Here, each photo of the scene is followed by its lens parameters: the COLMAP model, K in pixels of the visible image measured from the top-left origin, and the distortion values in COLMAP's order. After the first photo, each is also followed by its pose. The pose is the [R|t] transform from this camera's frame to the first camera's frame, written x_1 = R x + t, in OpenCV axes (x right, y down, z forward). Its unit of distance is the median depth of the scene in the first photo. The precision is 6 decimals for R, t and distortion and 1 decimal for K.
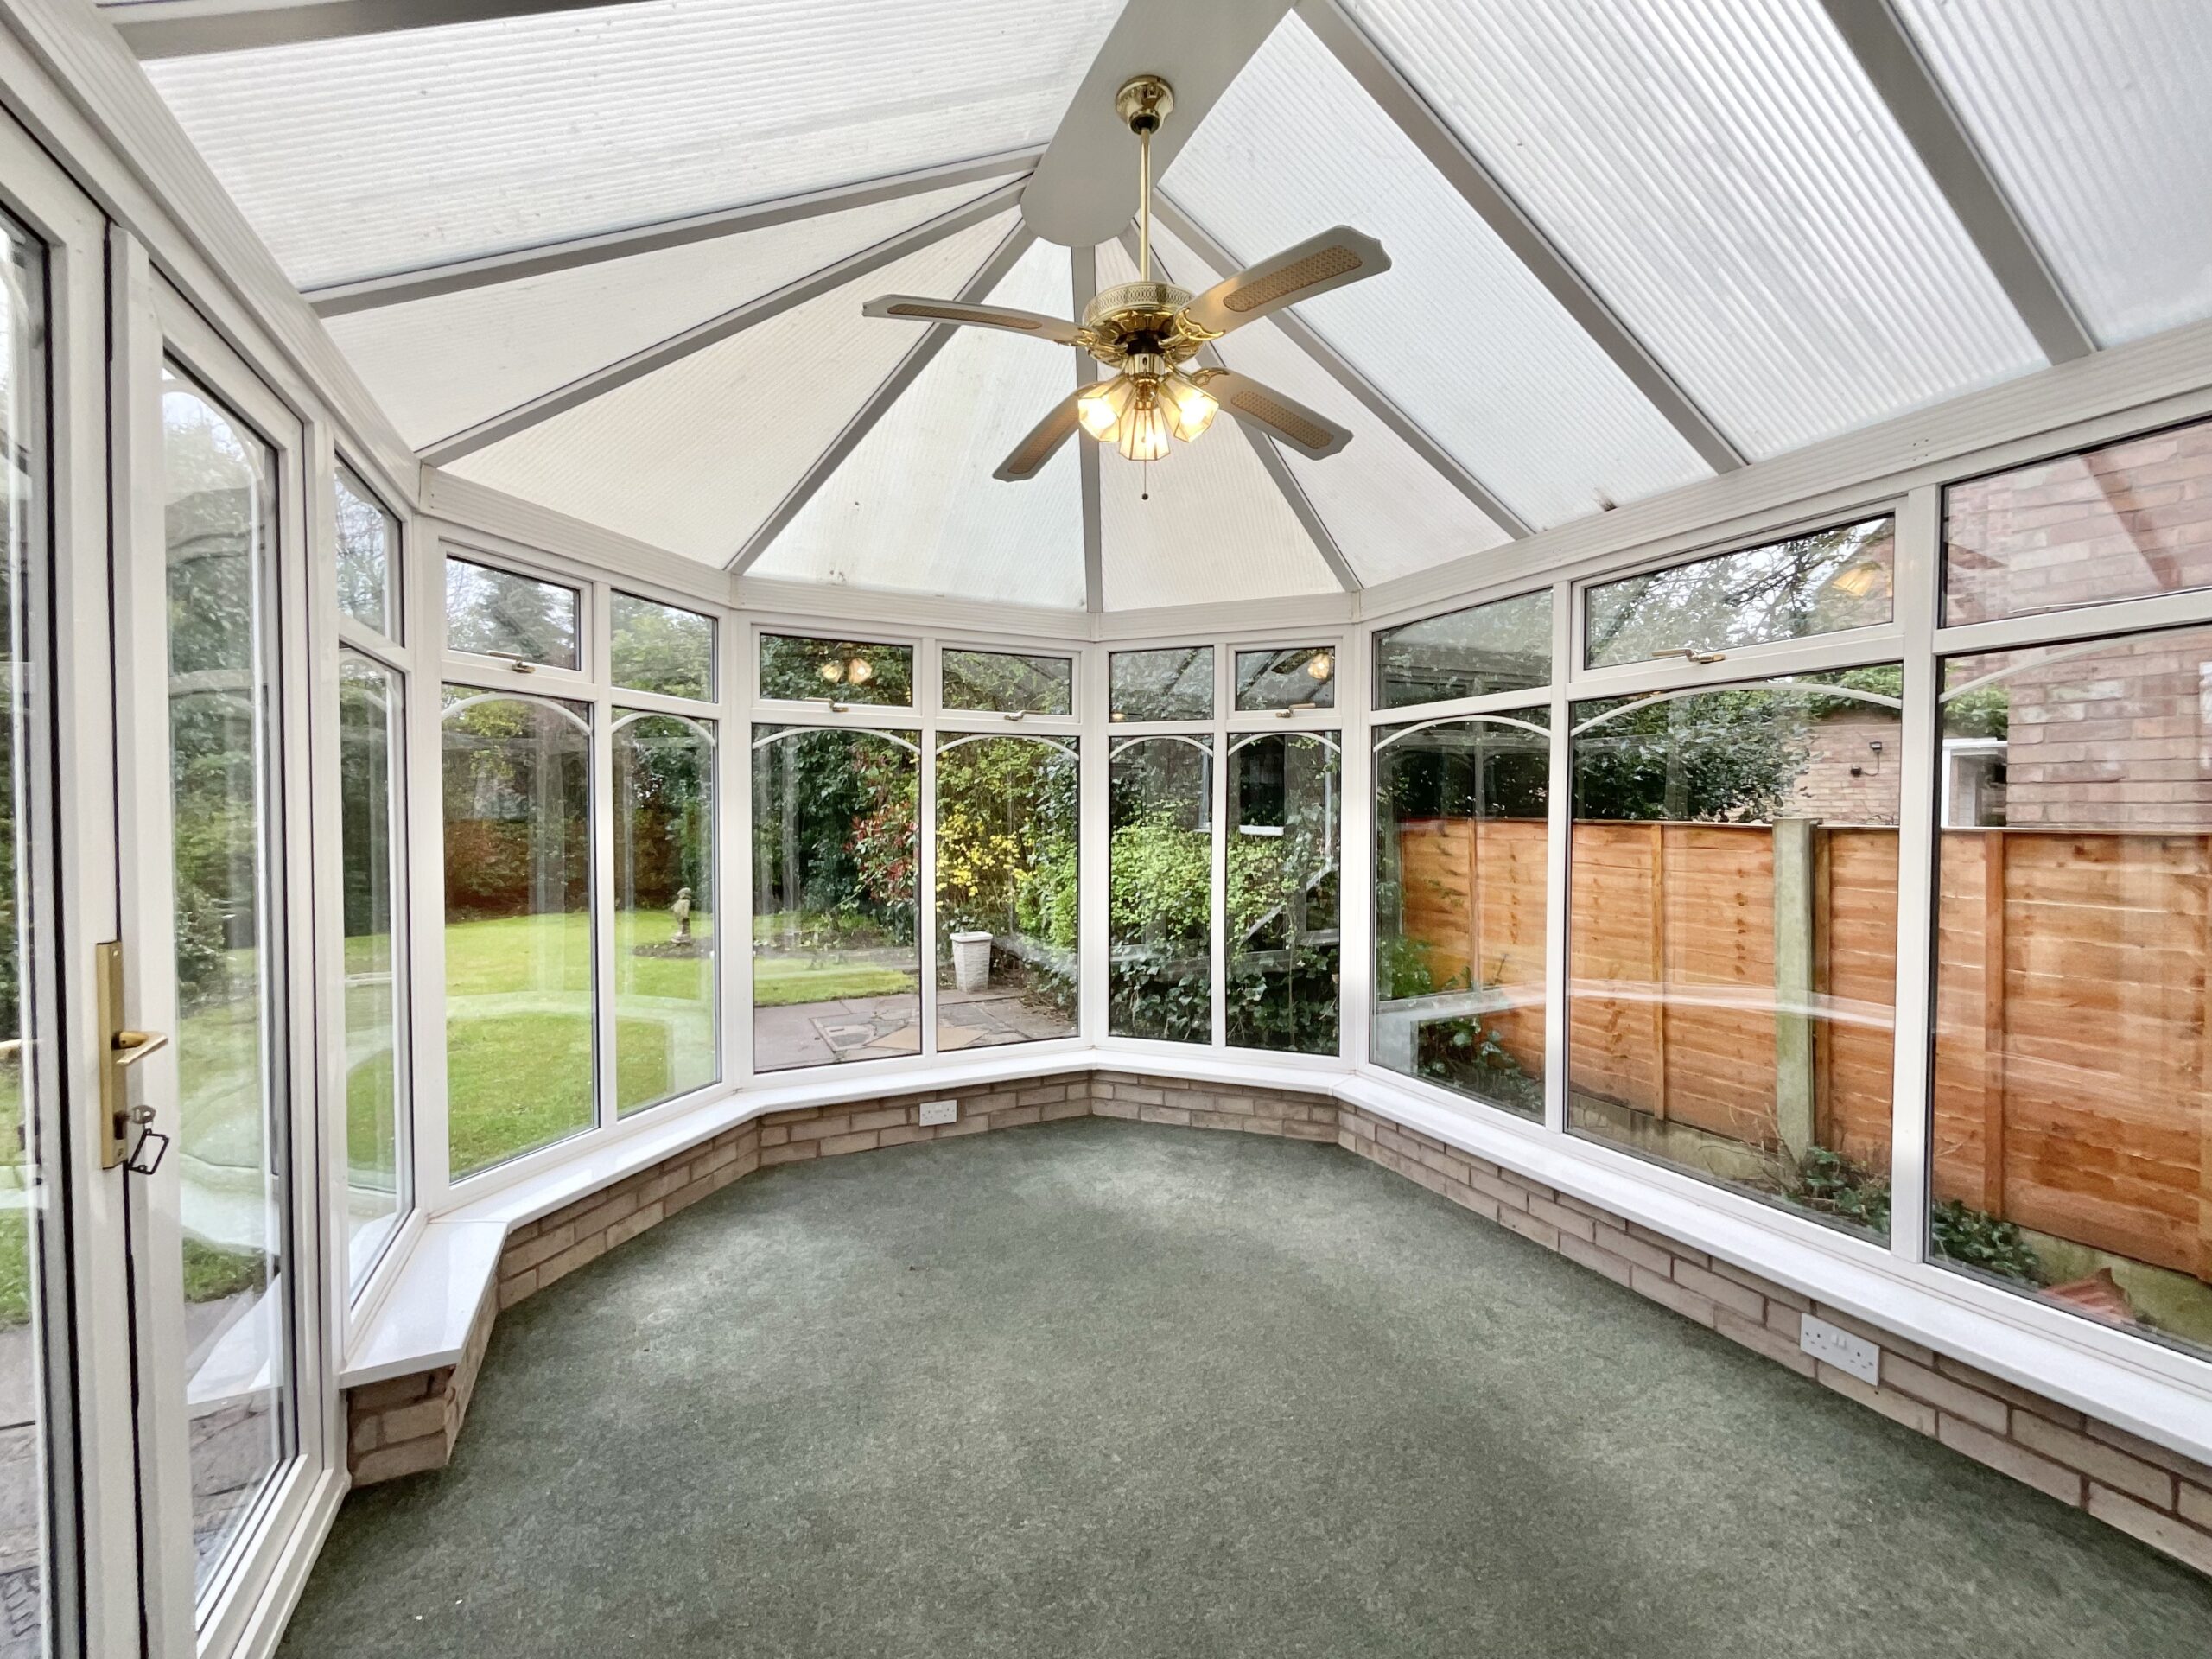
lens RADIAL K [[892.4, 0, 1102.1], [0, 892.4, 830.3], [0, 0, 1]] dist [0.002131, -0.000414]
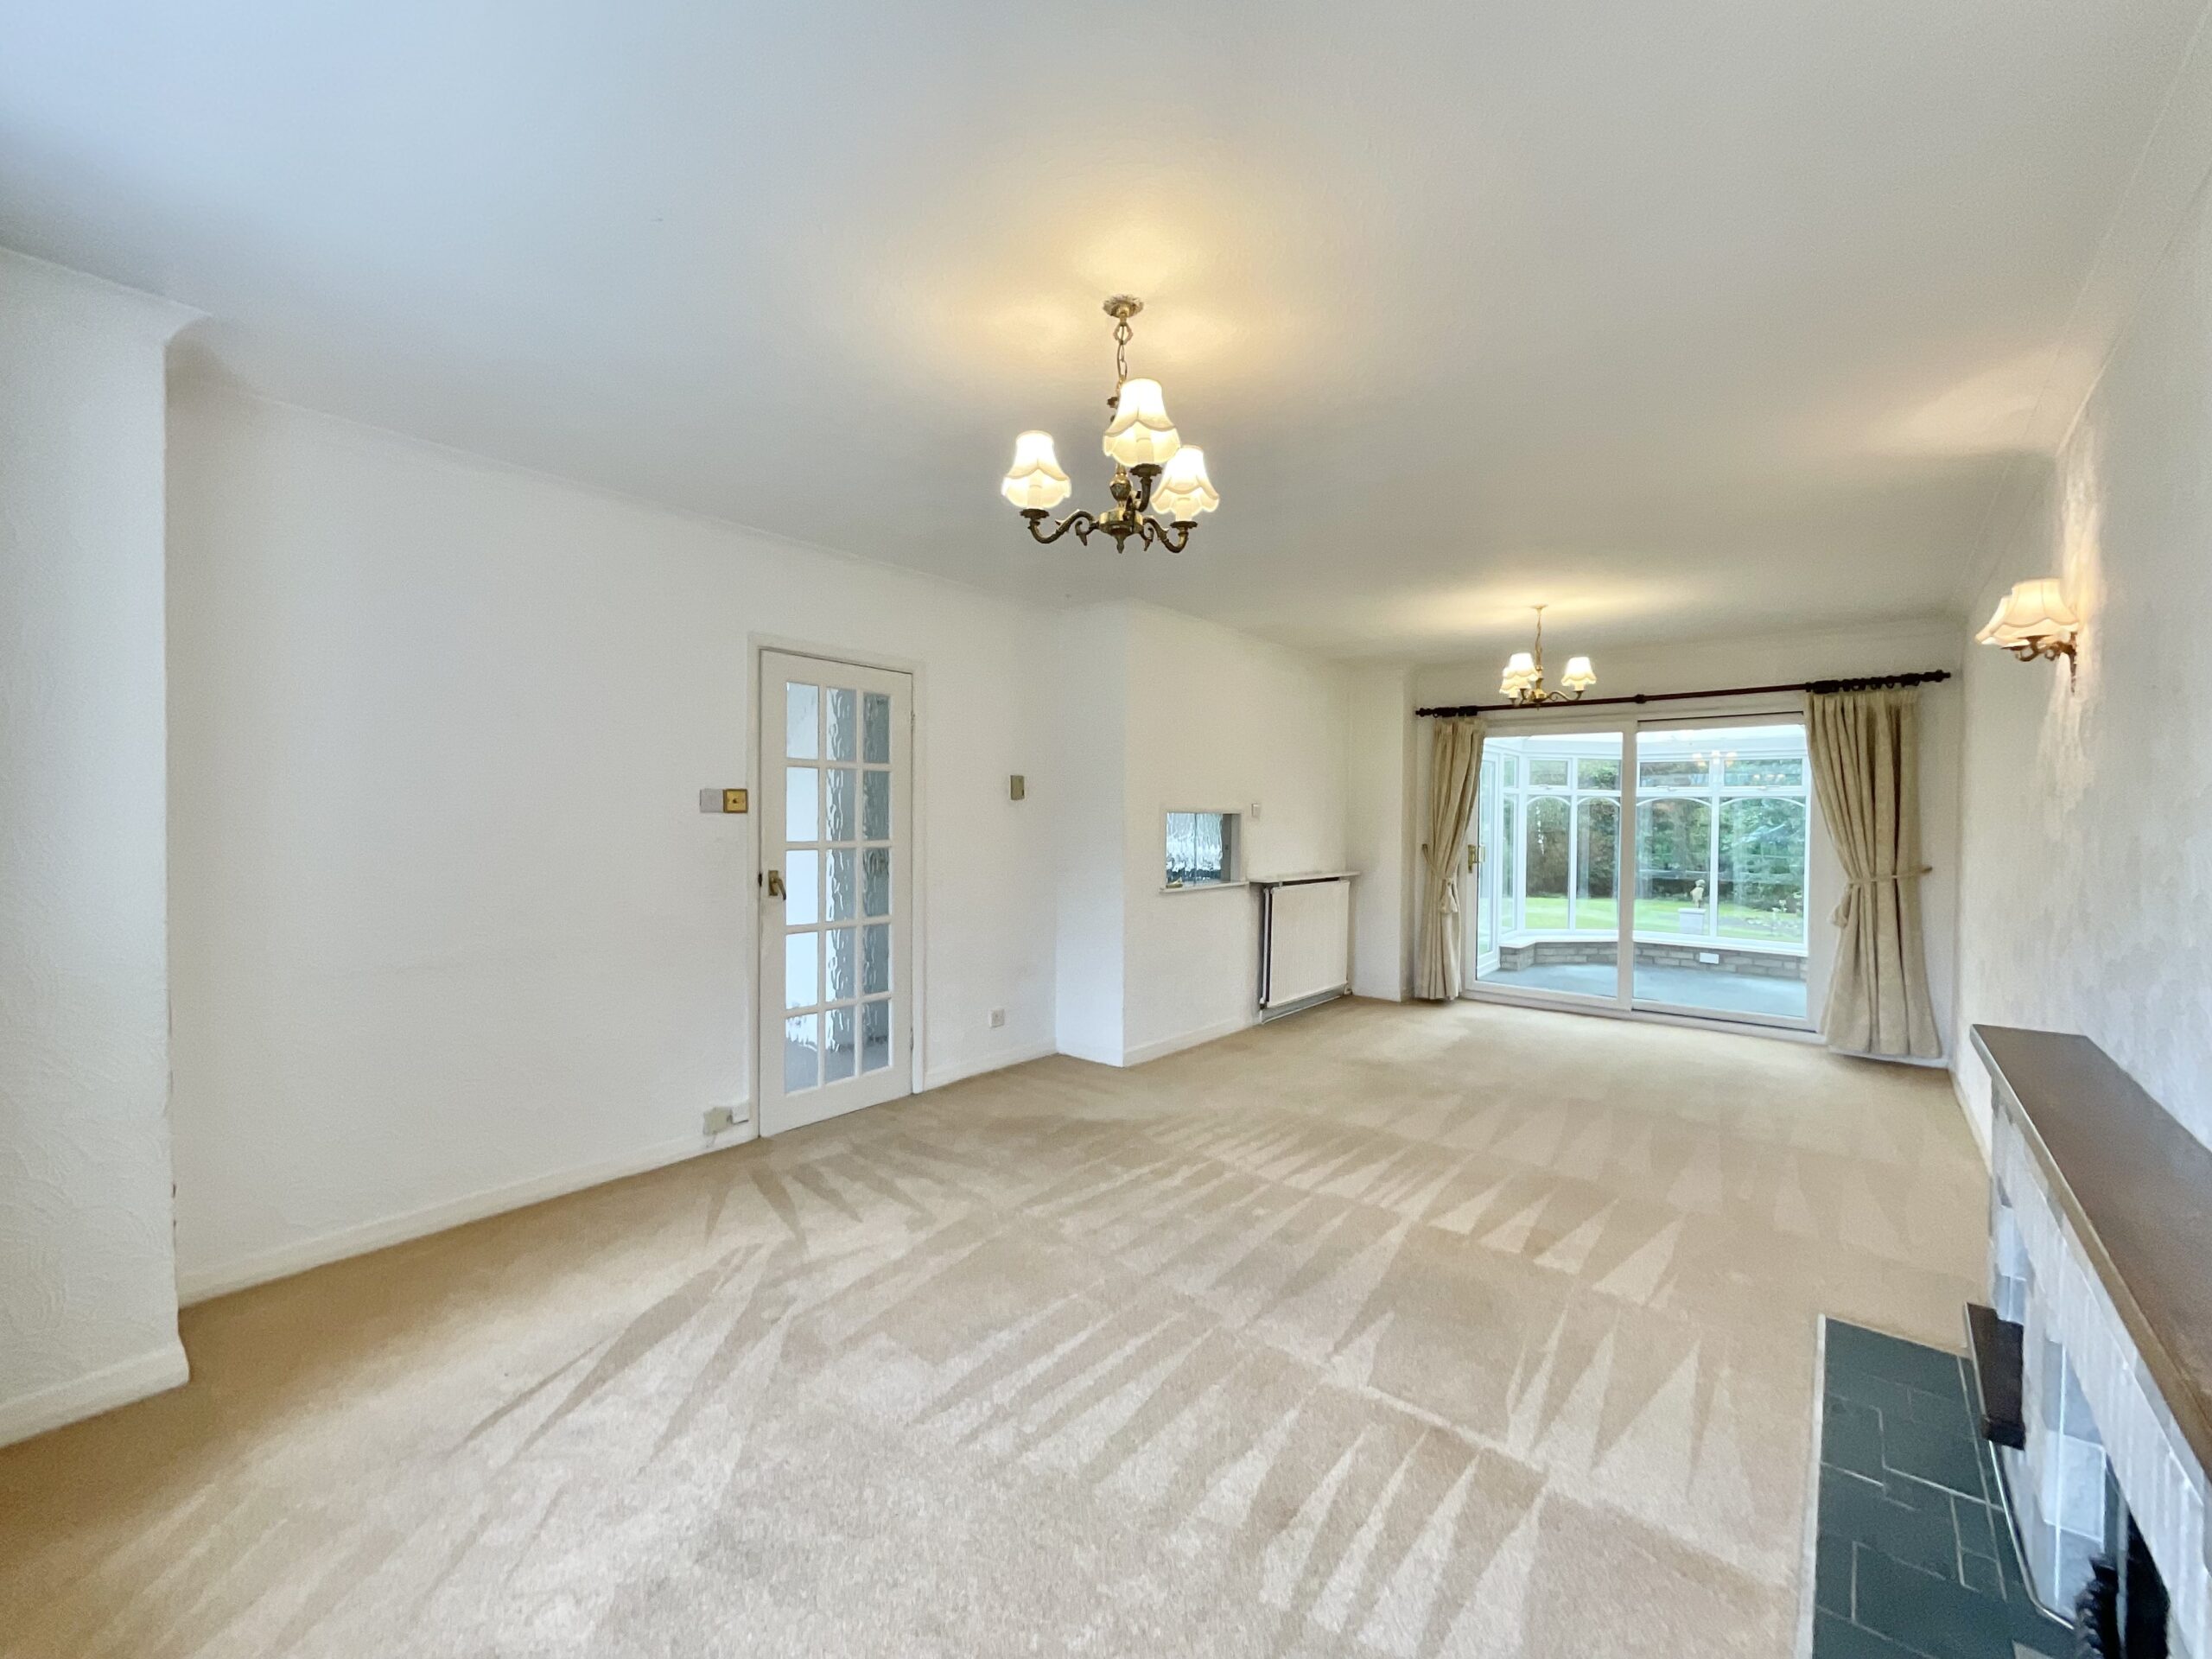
lens RADIAL K [[892.4, 0, 1102.1], [0, 892.4, 830.3], [0, 0, 1]] dist [0.002131, -0.000414]
pose [[0.420933, 0.017139, -0.906930, 1.249391], [-0.031629, 0.999491, 0.004209, 0.015384], [0.906540, 0.026914, 0.421261, -1.438465]]
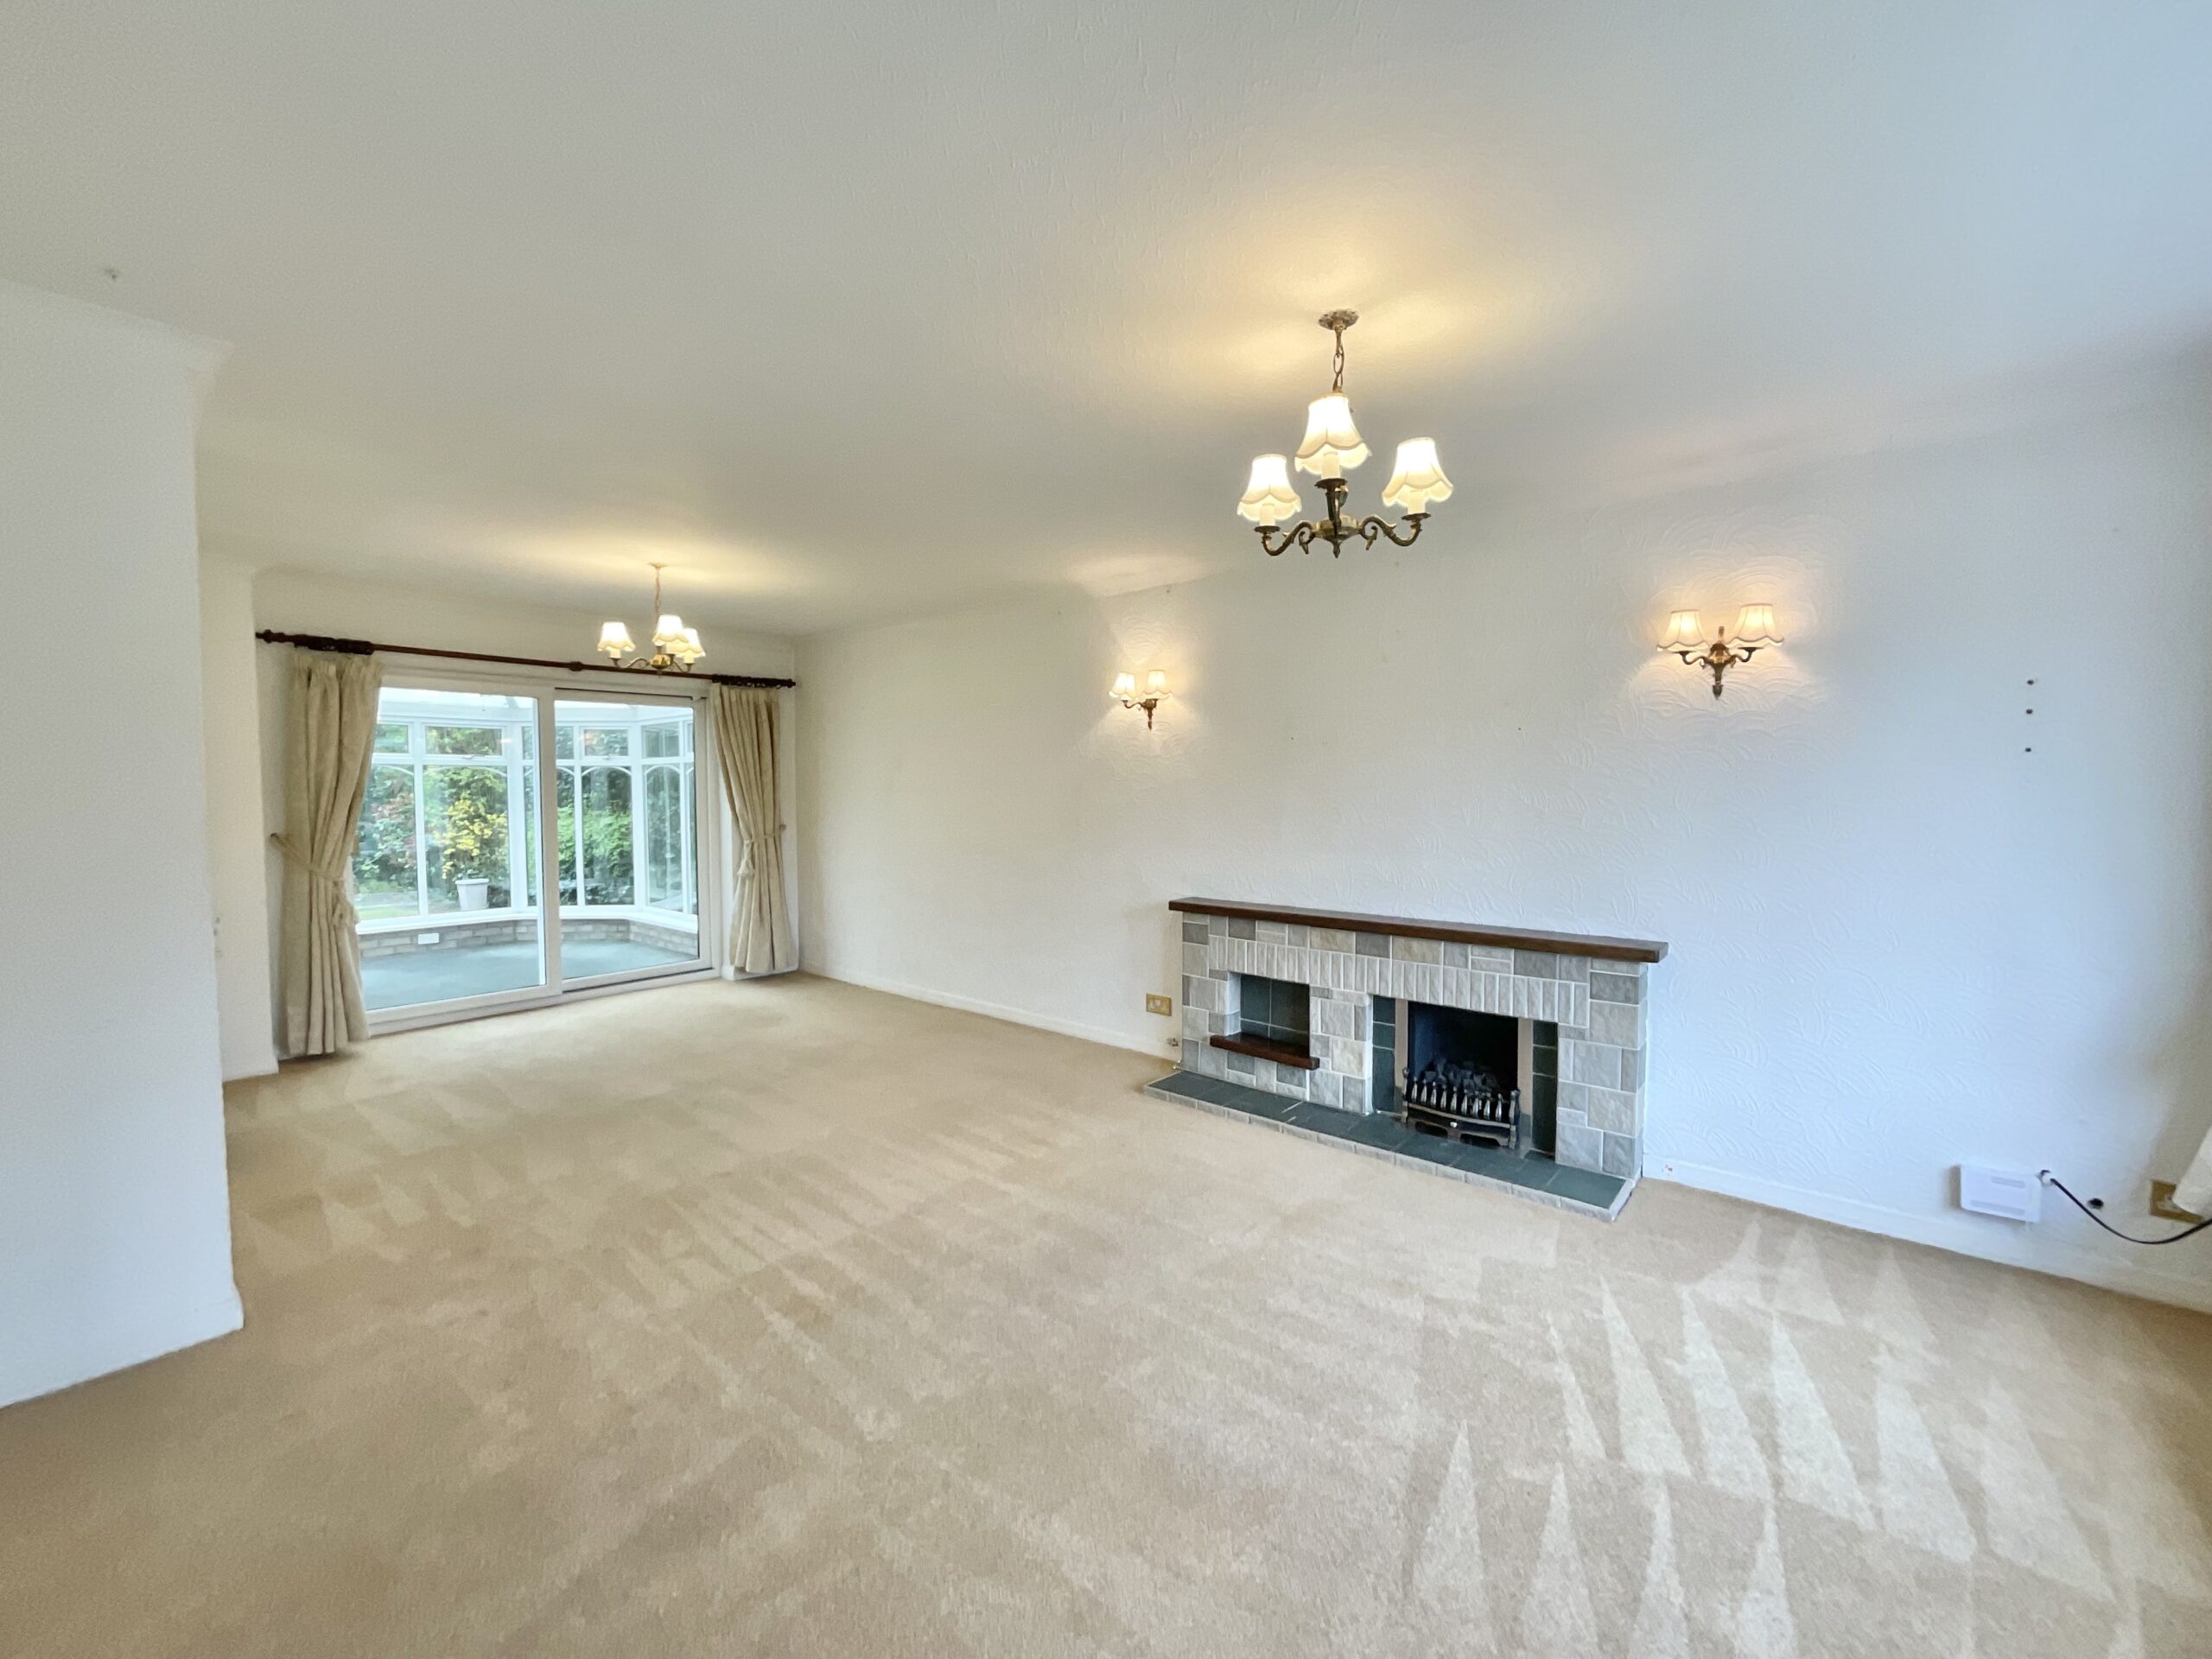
lens RADIAL K [[906.0, 0, 1106.0], [0, 906.0, 829.5], [0, 0, 1]] dist [-0.002104, -0.000144]
pose [[0.914953, -0.021162, 0.403006, 0.439364], [0.011379, 0.999580, 0.026653, 0.004685], [-0.403401, -0.019800, 0.914809, -1.667386]]
